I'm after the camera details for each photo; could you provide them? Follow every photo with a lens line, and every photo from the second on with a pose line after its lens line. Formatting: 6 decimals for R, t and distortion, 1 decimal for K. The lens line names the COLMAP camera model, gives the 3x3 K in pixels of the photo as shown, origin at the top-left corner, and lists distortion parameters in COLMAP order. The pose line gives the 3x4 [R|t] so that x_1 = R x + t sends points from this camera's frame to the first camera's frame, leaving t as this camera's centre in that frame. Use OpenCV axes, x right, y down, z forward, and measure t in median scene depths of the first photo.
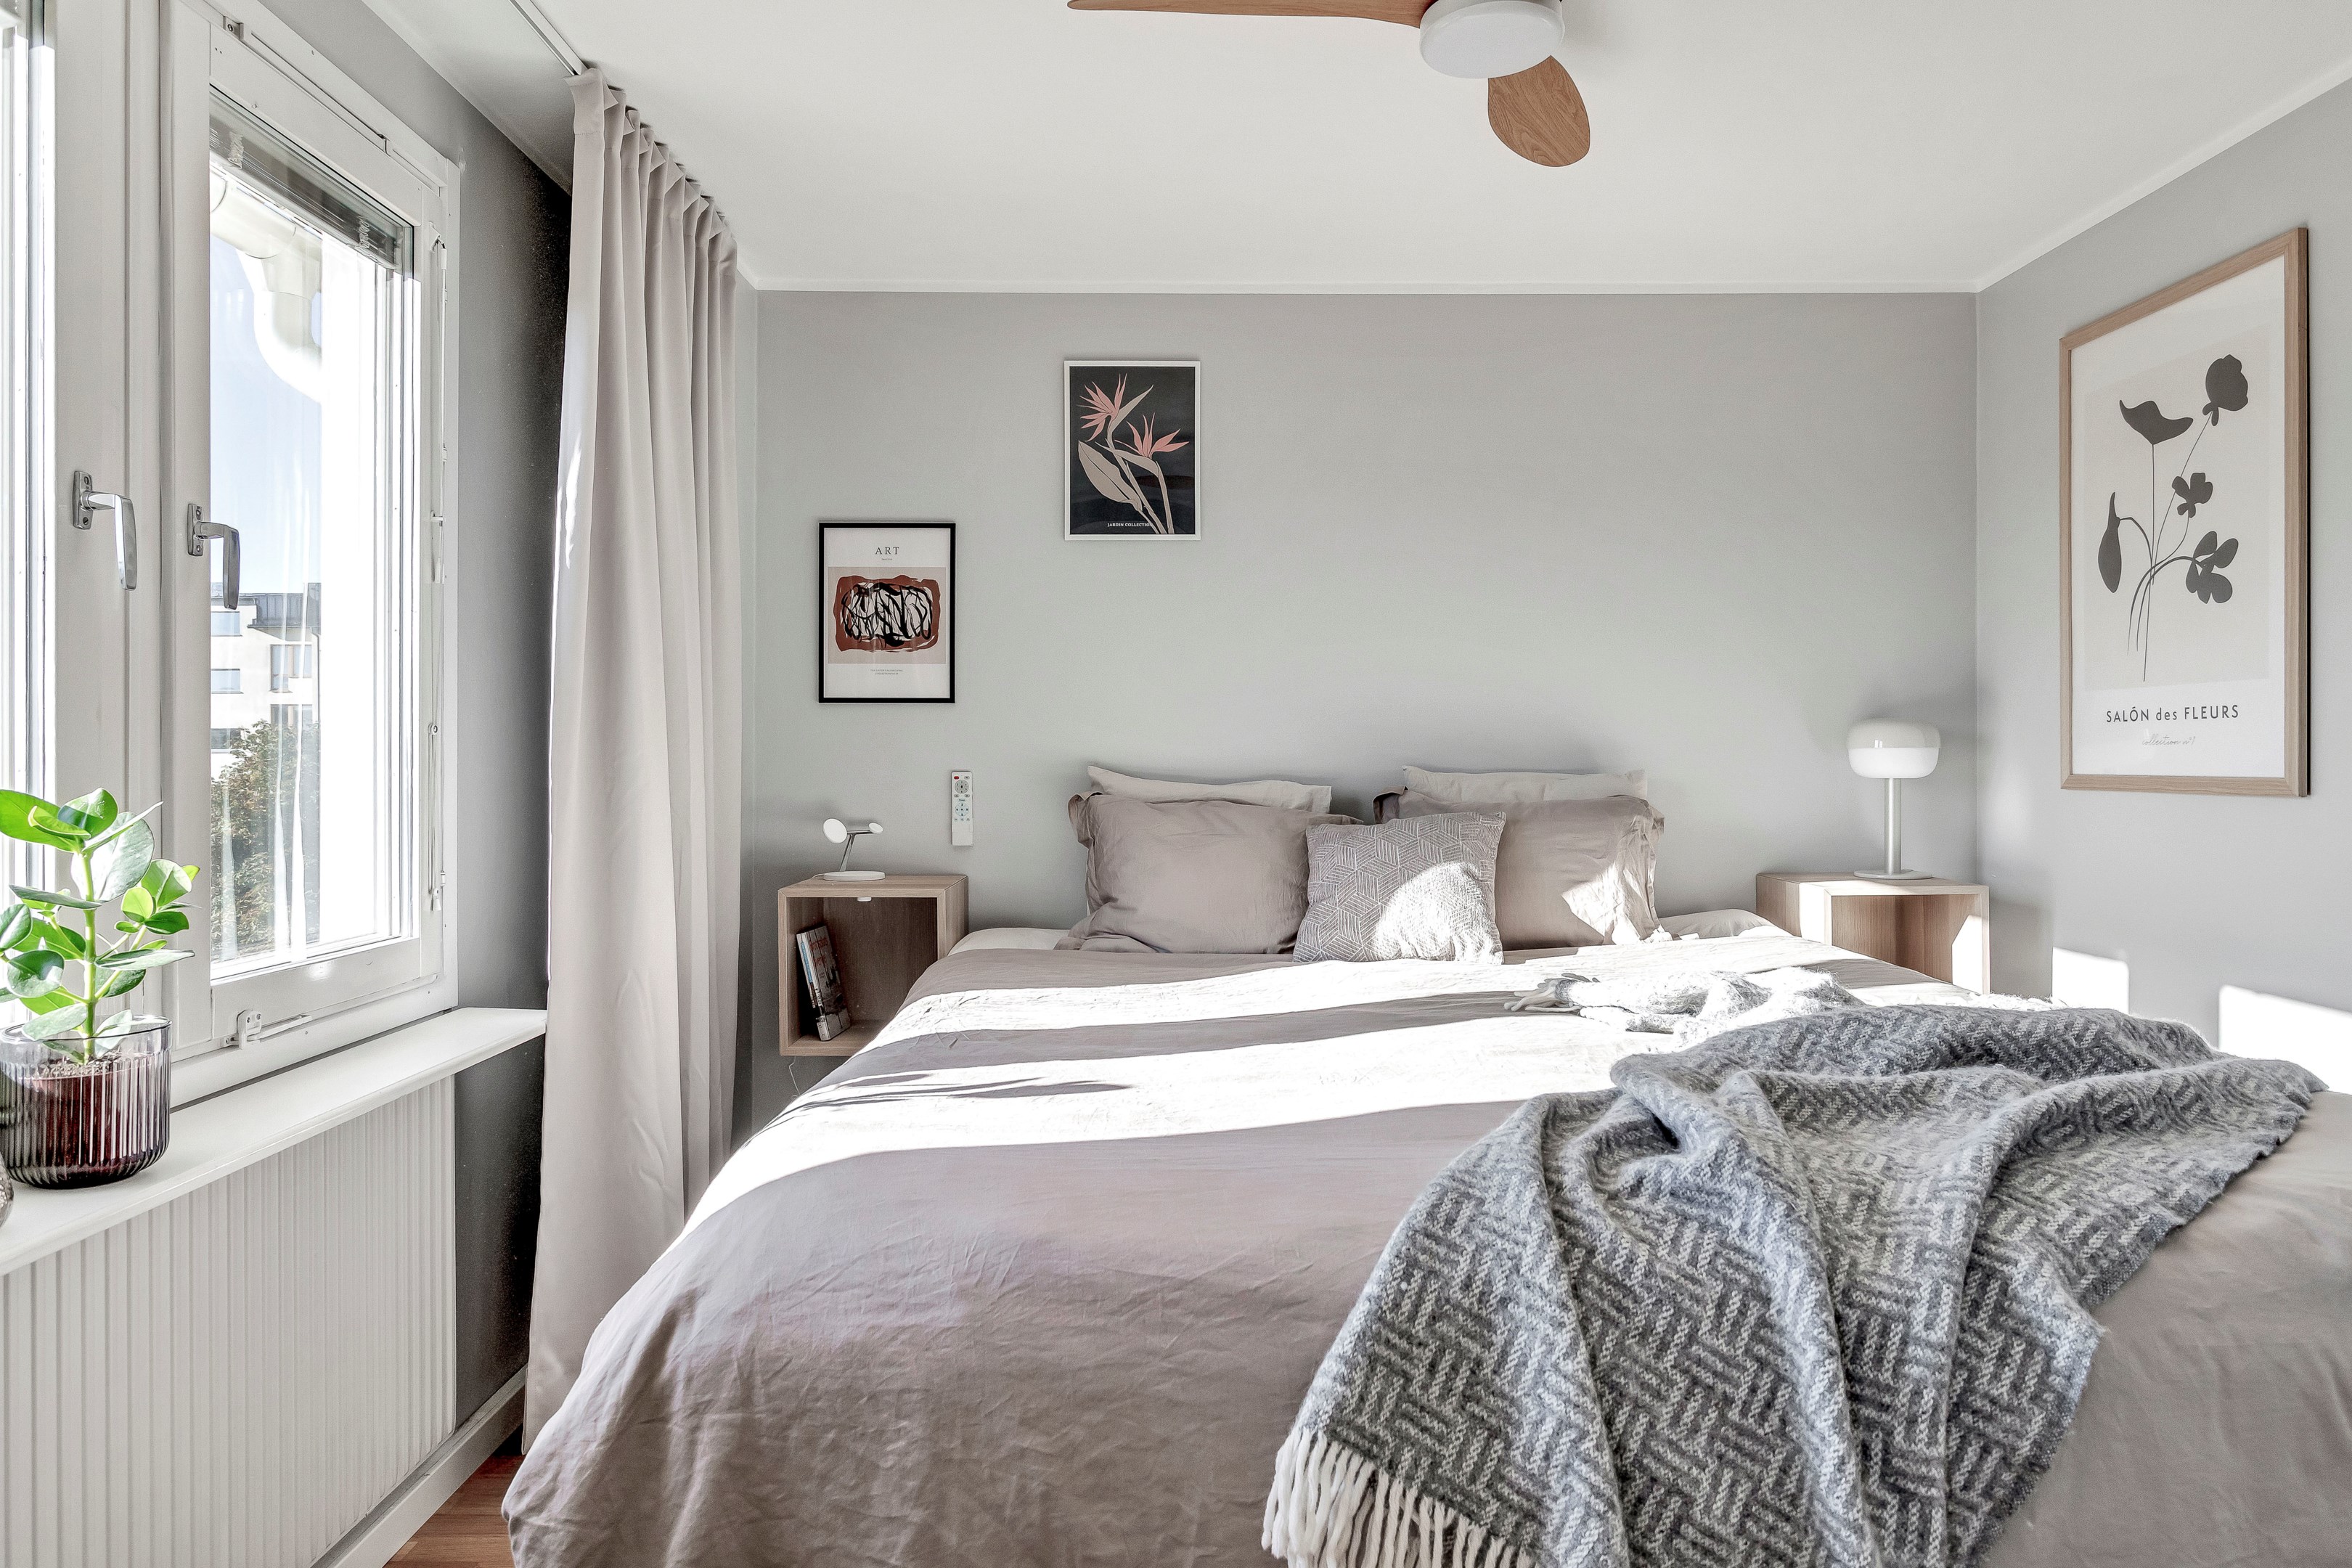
lens RADIAL K [[1467.7, 0, 1171.2], [0, 1467.7, 760.8], [0, 0, 1]] dist [0.001583, 0.000627]
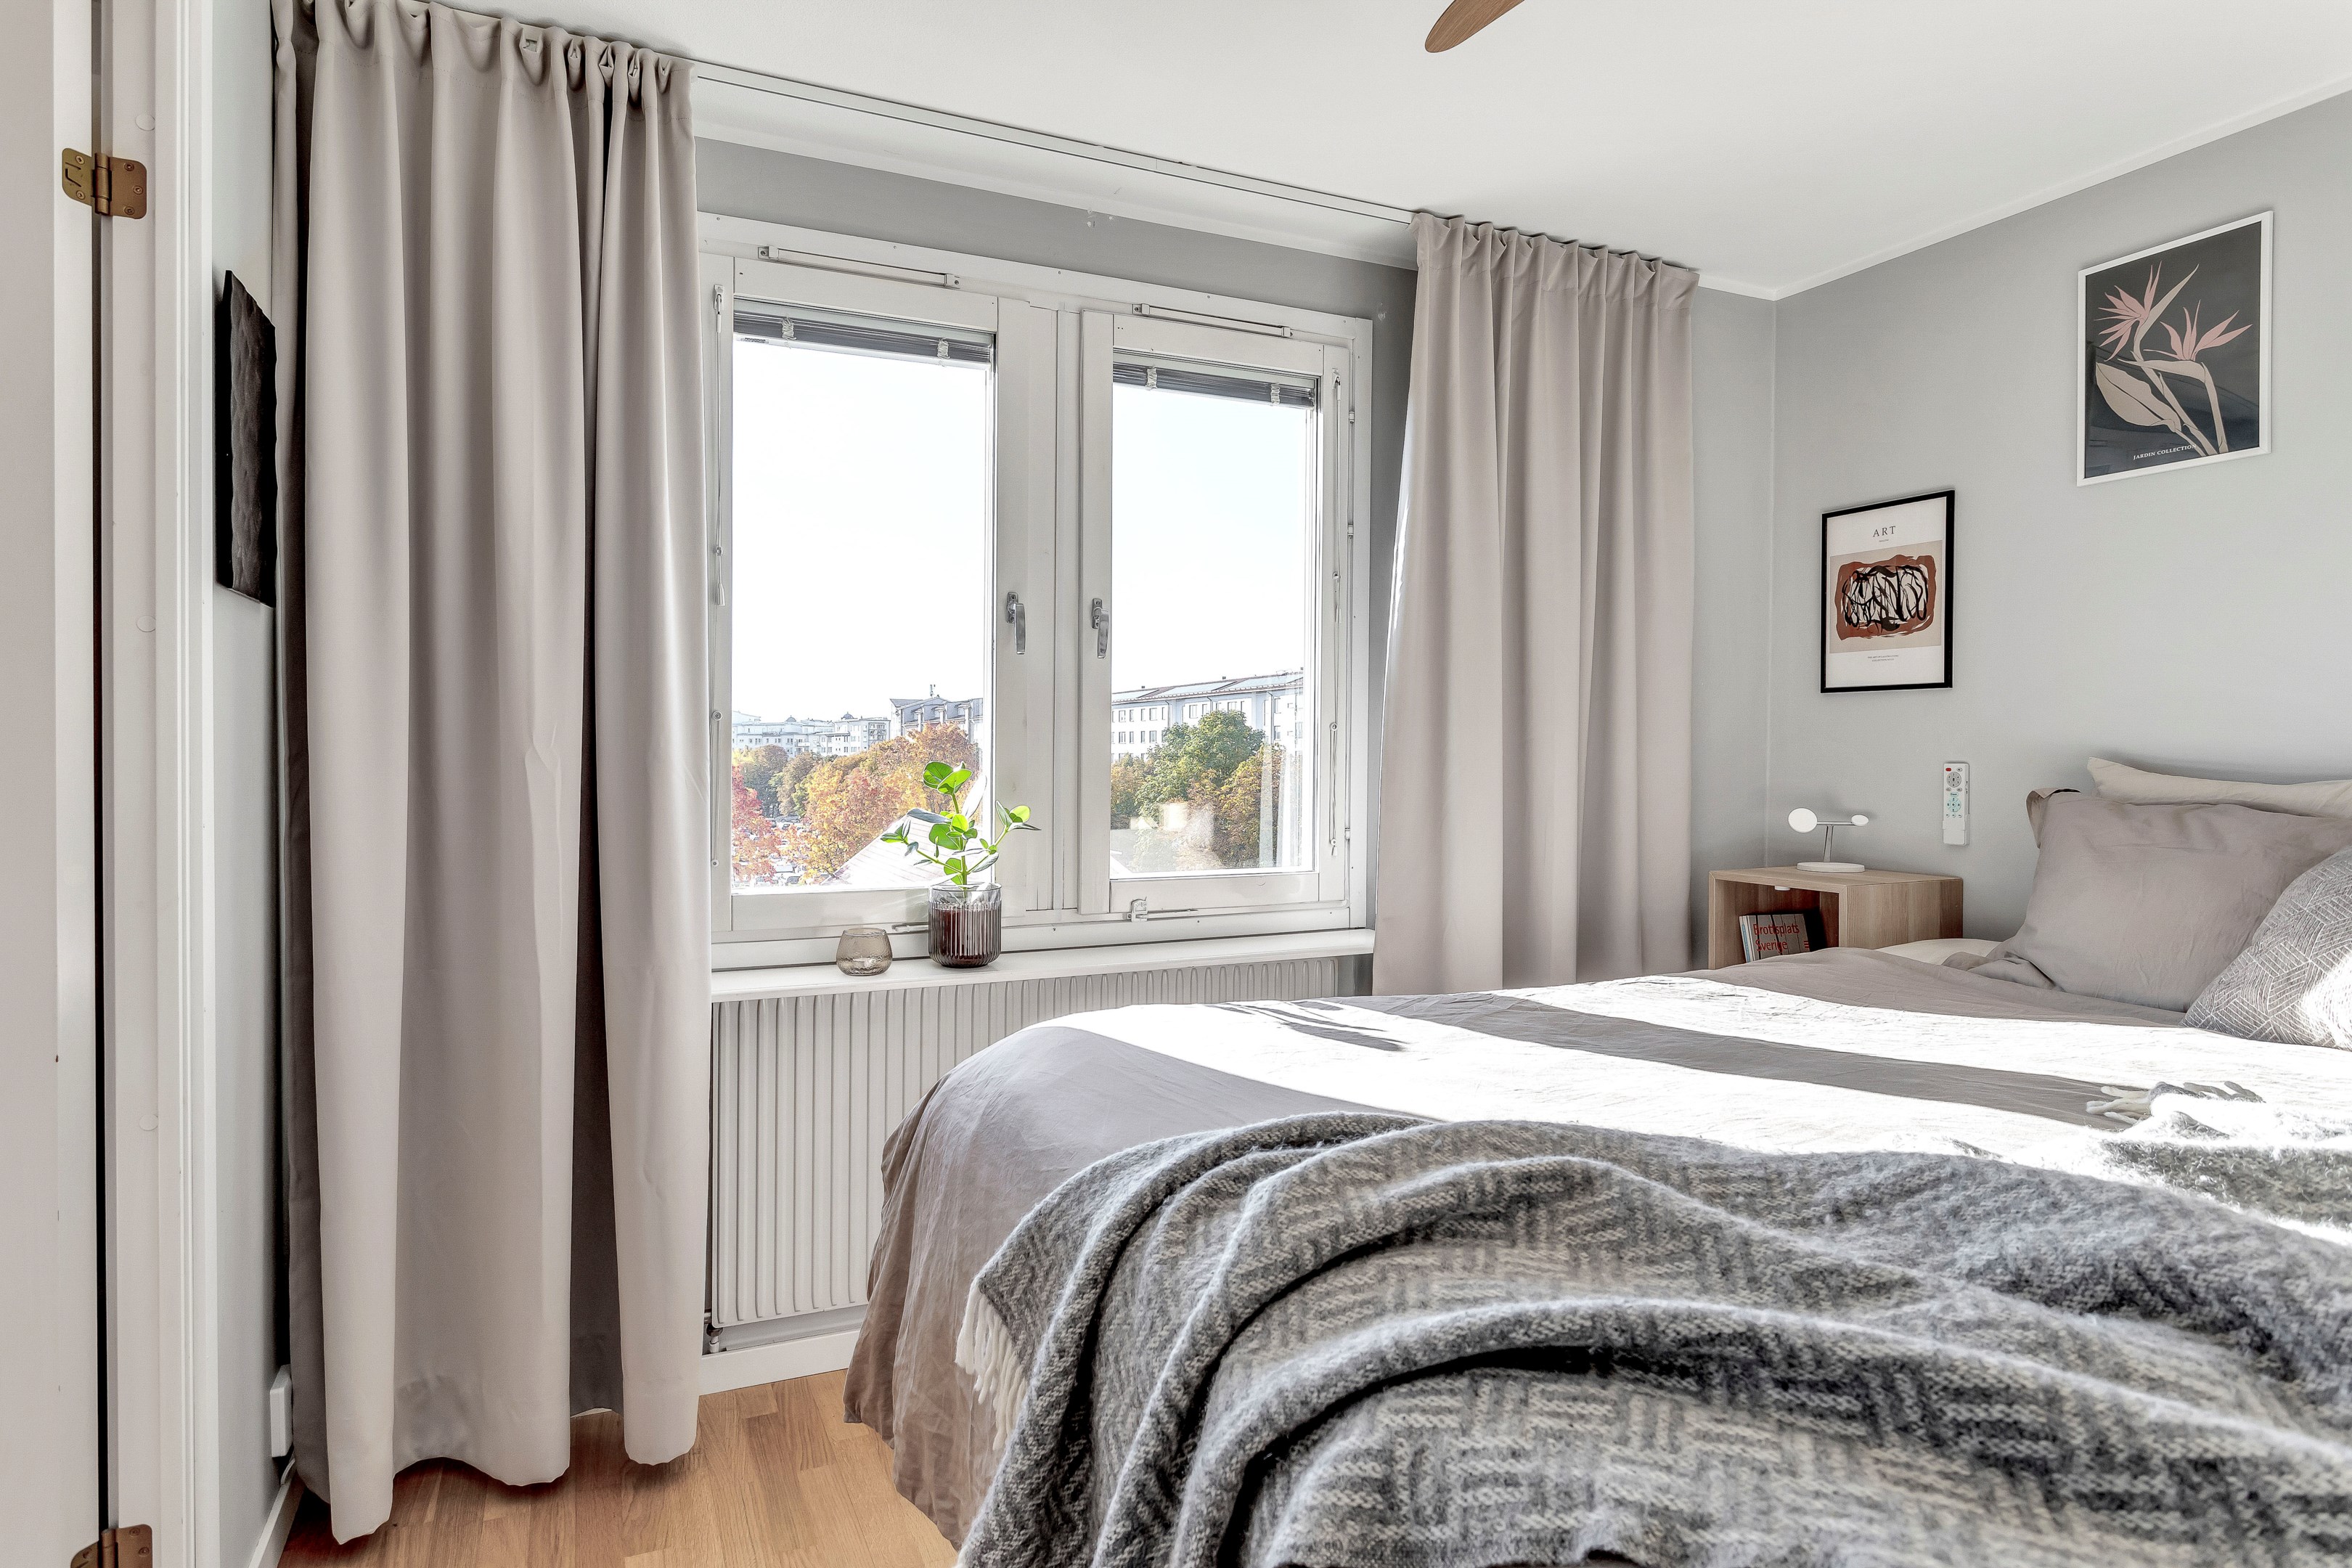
lens RADIAL K [[1304.6, 0, 1179.9], [0, 1304.6, 748.7], [0, 0, 1]] dist [0.000707, 0.000429]
pose [[0.415953, -0.000033, -0.909386, 0.389817], [-0.002926, 0.999995, -0.001375, 0.001121], [0.909381, 0.003233, 0.415951, 0.228434]]
